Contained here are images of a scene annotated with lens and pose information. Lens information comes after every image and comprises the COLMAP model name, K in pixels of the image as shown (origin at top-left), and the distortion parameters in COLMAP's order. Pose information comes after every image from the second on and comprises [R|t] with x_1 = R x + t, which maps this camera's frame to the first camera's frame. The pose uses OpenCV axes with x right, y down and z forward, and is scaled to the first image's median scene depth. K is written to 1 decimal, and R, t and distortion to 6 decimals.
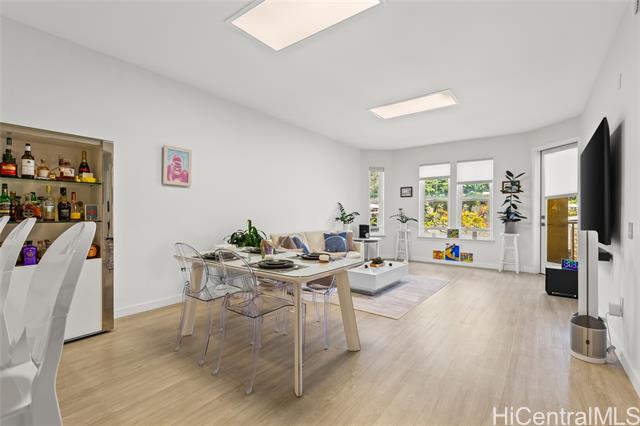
lens RADIAL K [[288.9, 0, 317.8], [0, 288.9, 213.9], [0, 0, 1]] dist [0.002726, 0.000216]
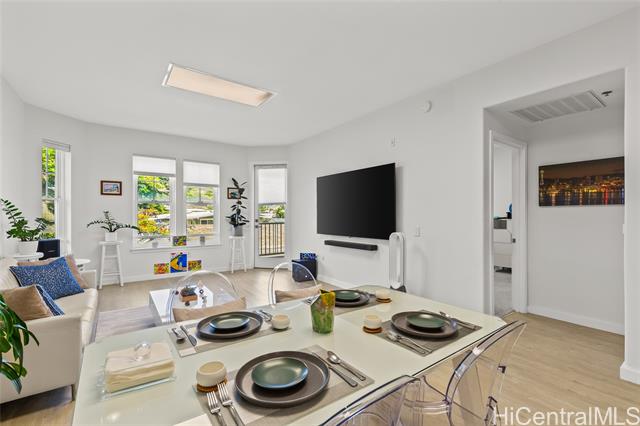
lens RADIAL K [[288.9, 0, 319.4], [0, 288.9, 213.8], [0, 0, 1]] dist [0.002726, 0.000216]
pose [[0.274484, -0.002820, 0.961587, -0.261130], [-0.002262, 0.999991, 0.003579, -0.018721], [-0.961589, -0.003157, 0.274475, 0.358891]]
